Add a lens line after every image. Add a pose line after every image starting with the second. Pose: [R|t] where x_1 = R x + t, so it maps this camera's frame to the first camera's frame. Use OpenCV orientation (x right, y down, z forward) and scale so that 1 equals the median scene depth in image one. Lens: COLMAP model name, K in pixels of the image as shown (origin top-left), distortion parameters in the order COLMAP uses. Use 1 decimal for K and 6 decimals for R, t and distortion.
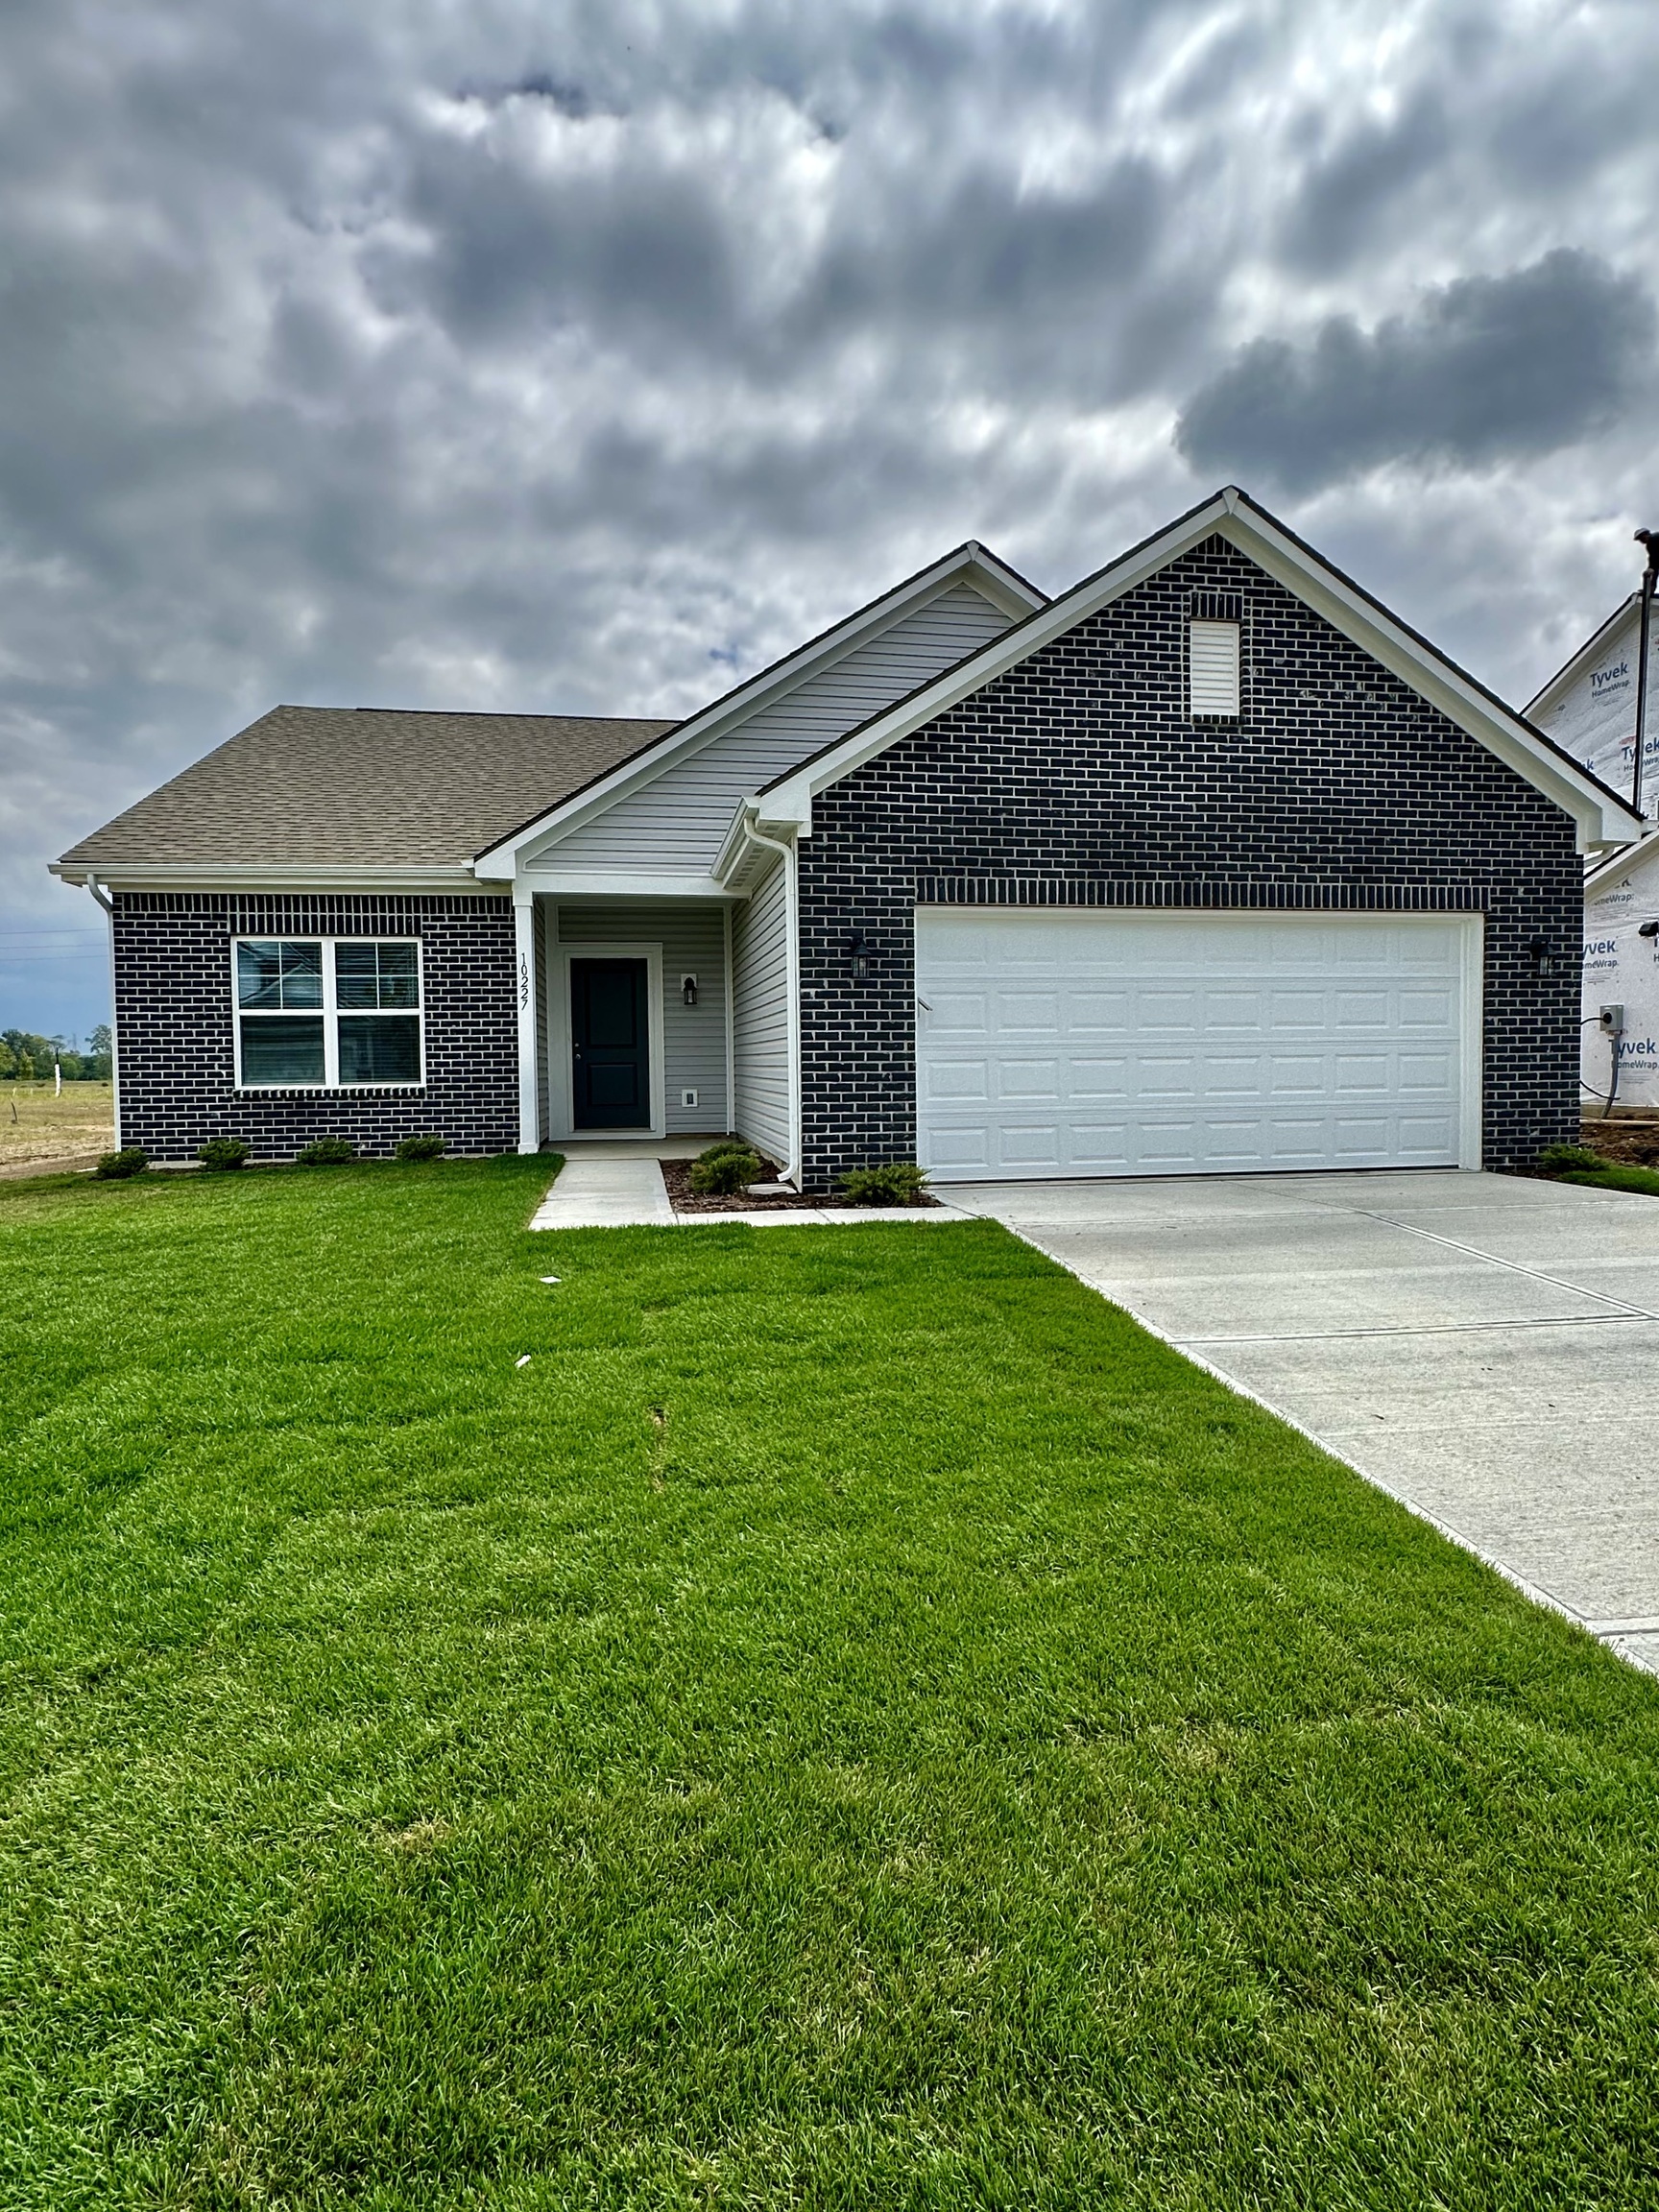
lens RADIAL K [[1194.4, 0, 833.4], [0, 1194.4, 1107.7], [0, 0, 1]] dist [0.001122, 0.000300]
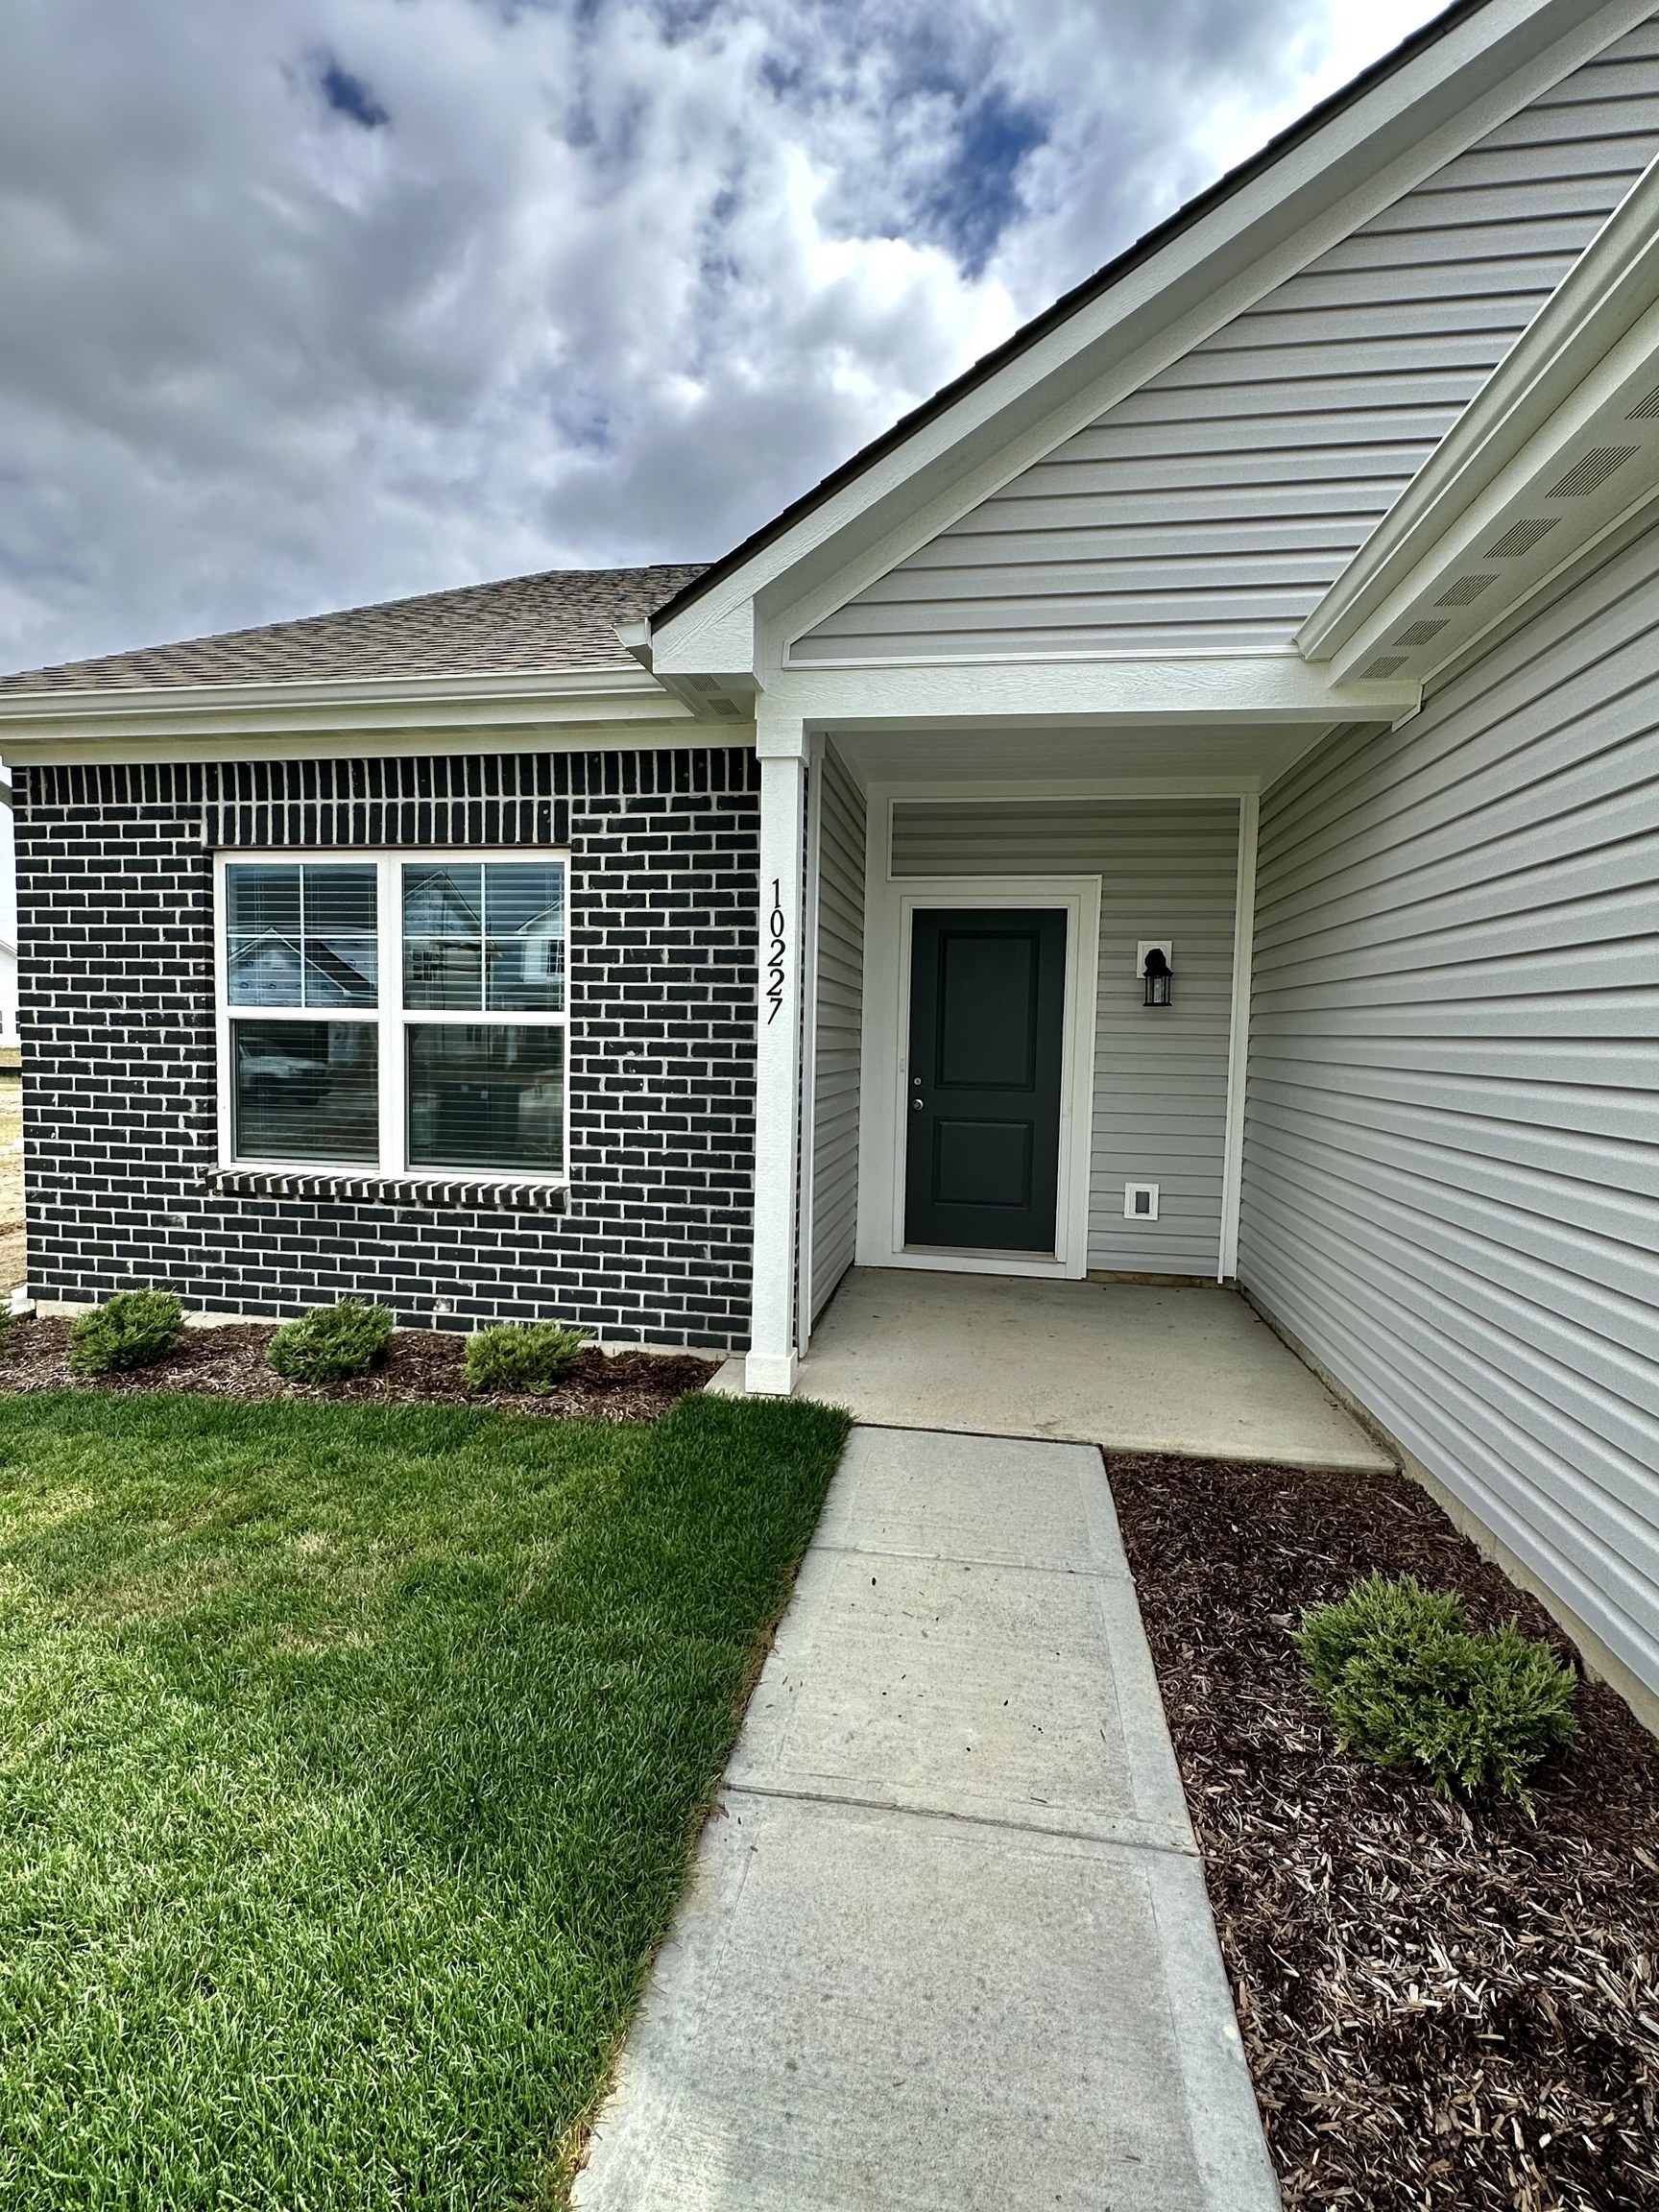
lens RADIAL K [[1027.1, 0, 829.5], [0, 1027.1, 1106.0], [0, 0, 1]] dist [-0.002414, -0.000045]
pose [[0.944677, 0.056107, -0.323168, -0.146995], [-0.044271, 0.998056, 0.043868, -0.080353], [0.325001, -0.027134, 0.945324, 0.777481]]
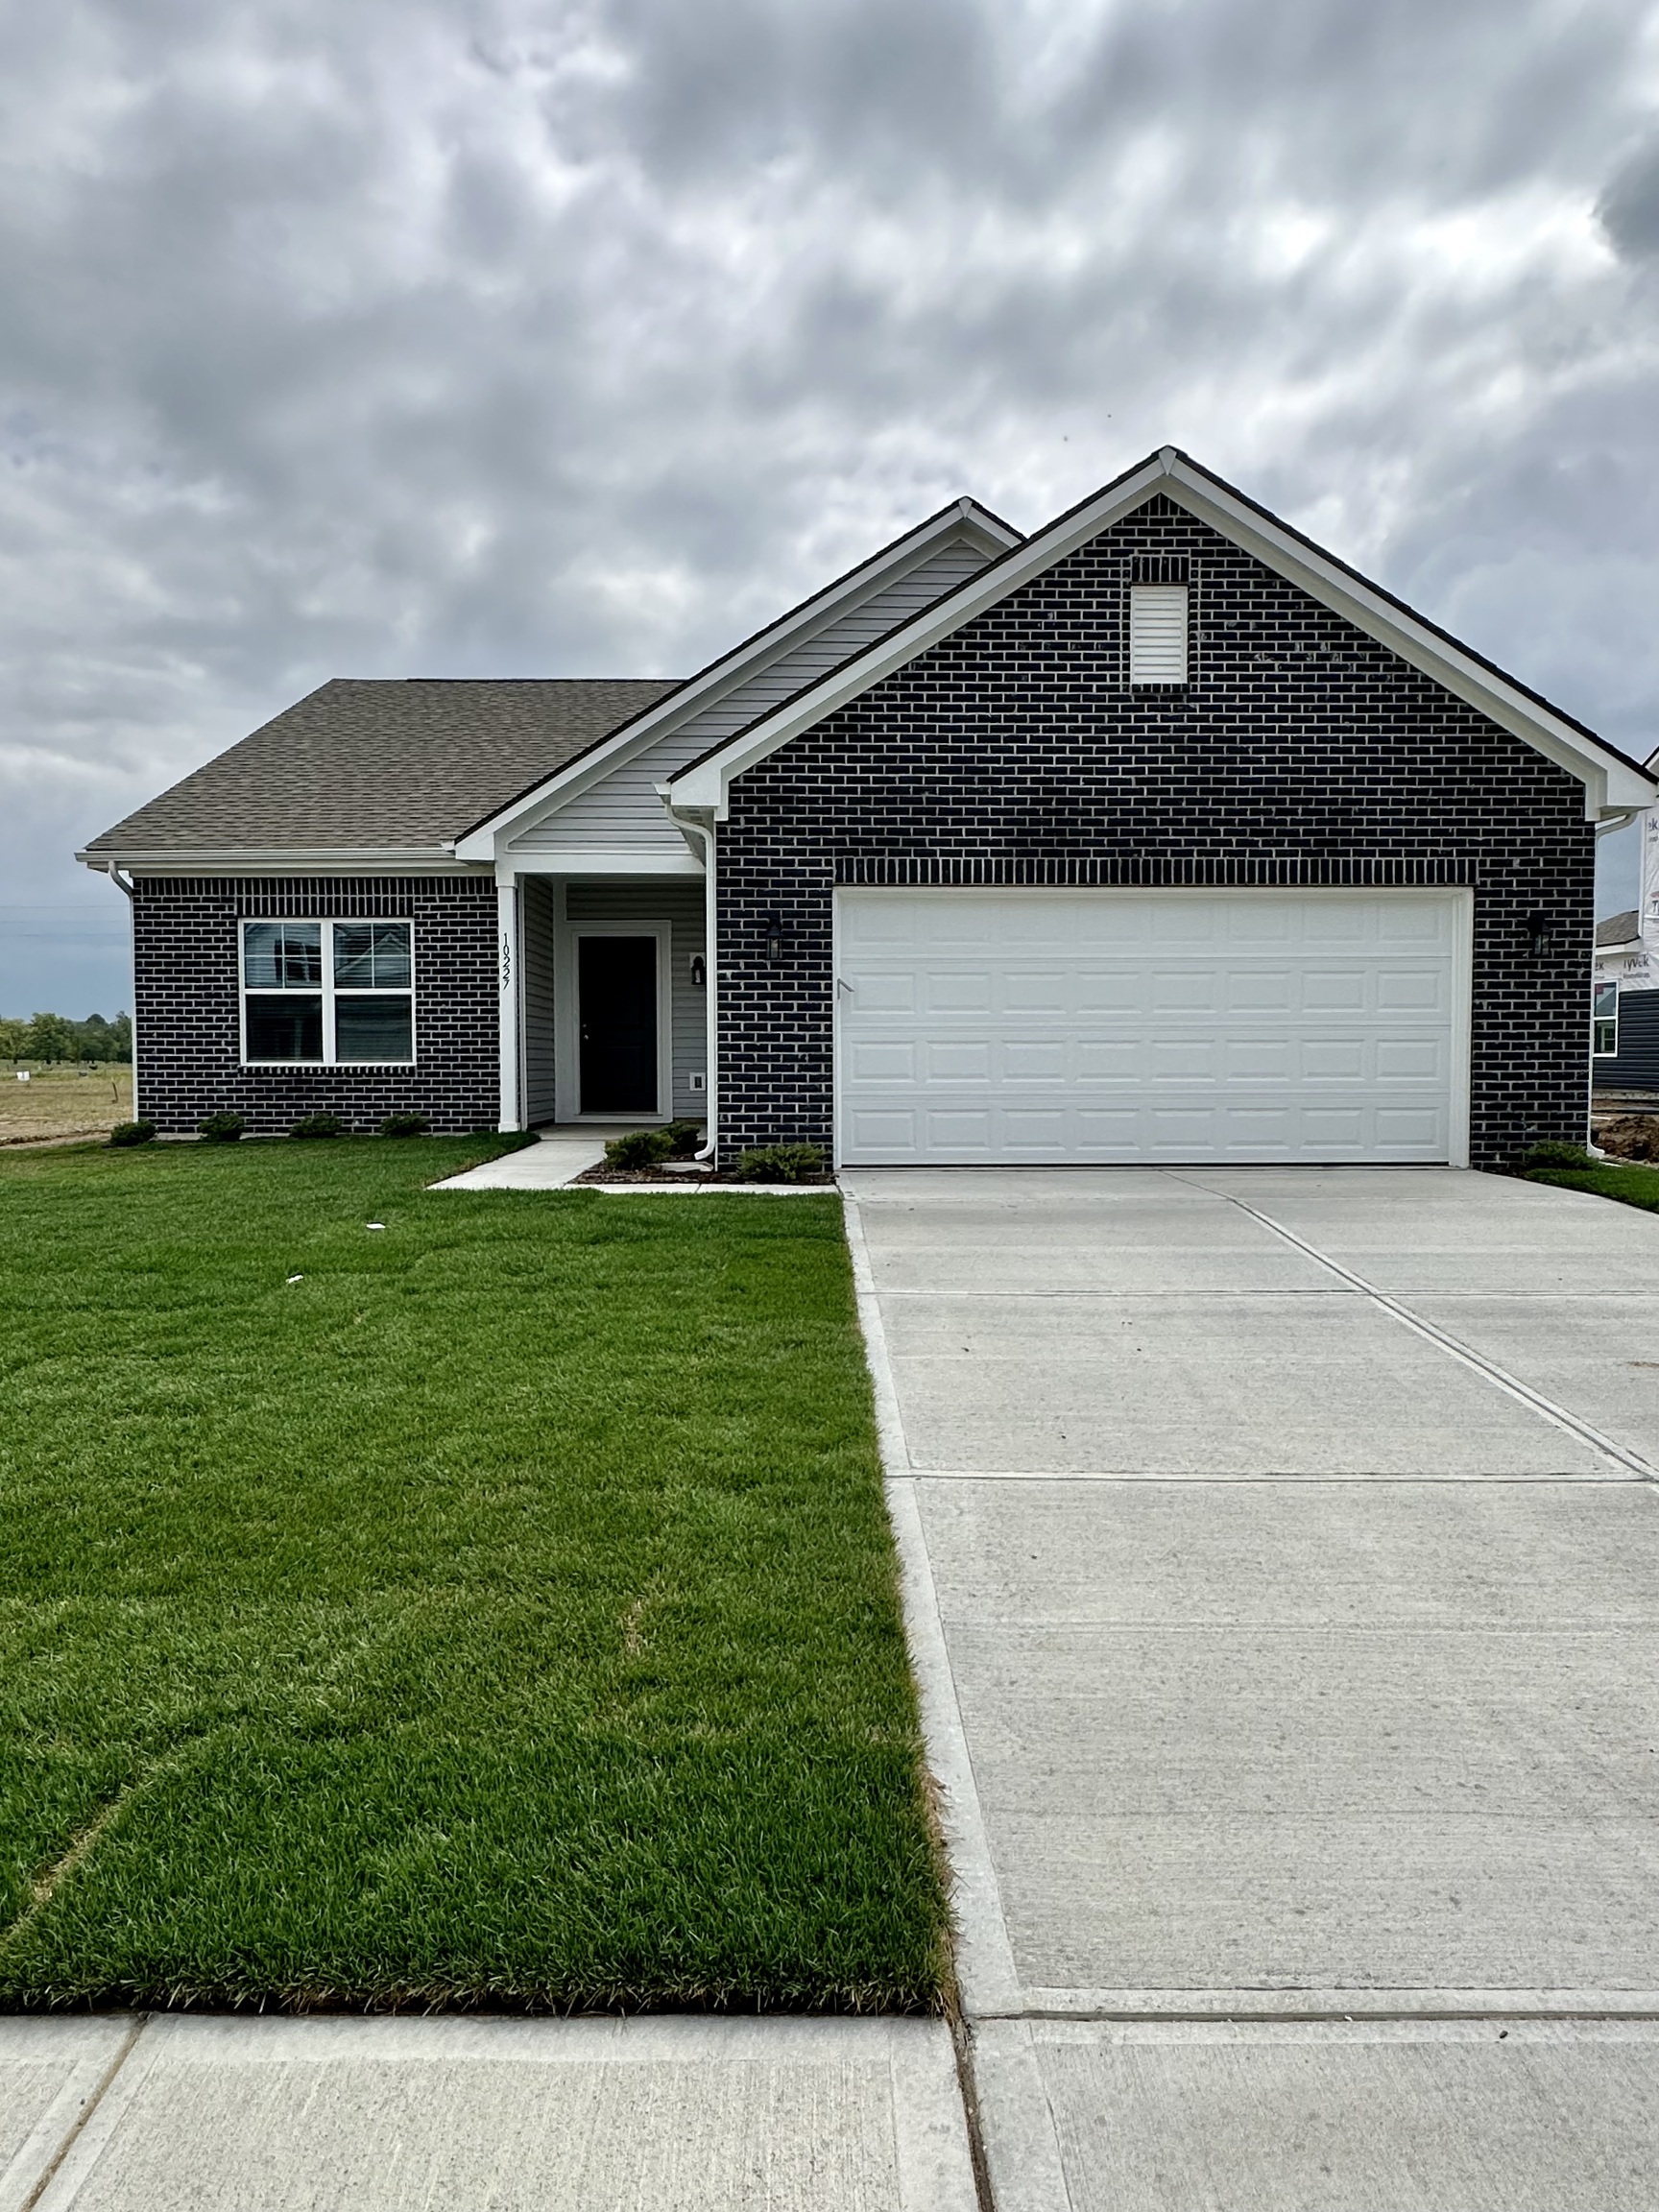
lens RADIAL K [[1435.2, 0, 839.7], [0, 1435.2, 1113.8], [0, 0, 1]] dist [0.005073, -0.001093]
pose [[0.986400, 0.016700, -0.163513, 0.248945], [-0.015832, 0.999853, 0.006612, 0.011561], [0.163599, -0.003934, 0.986519, -0.168735]]
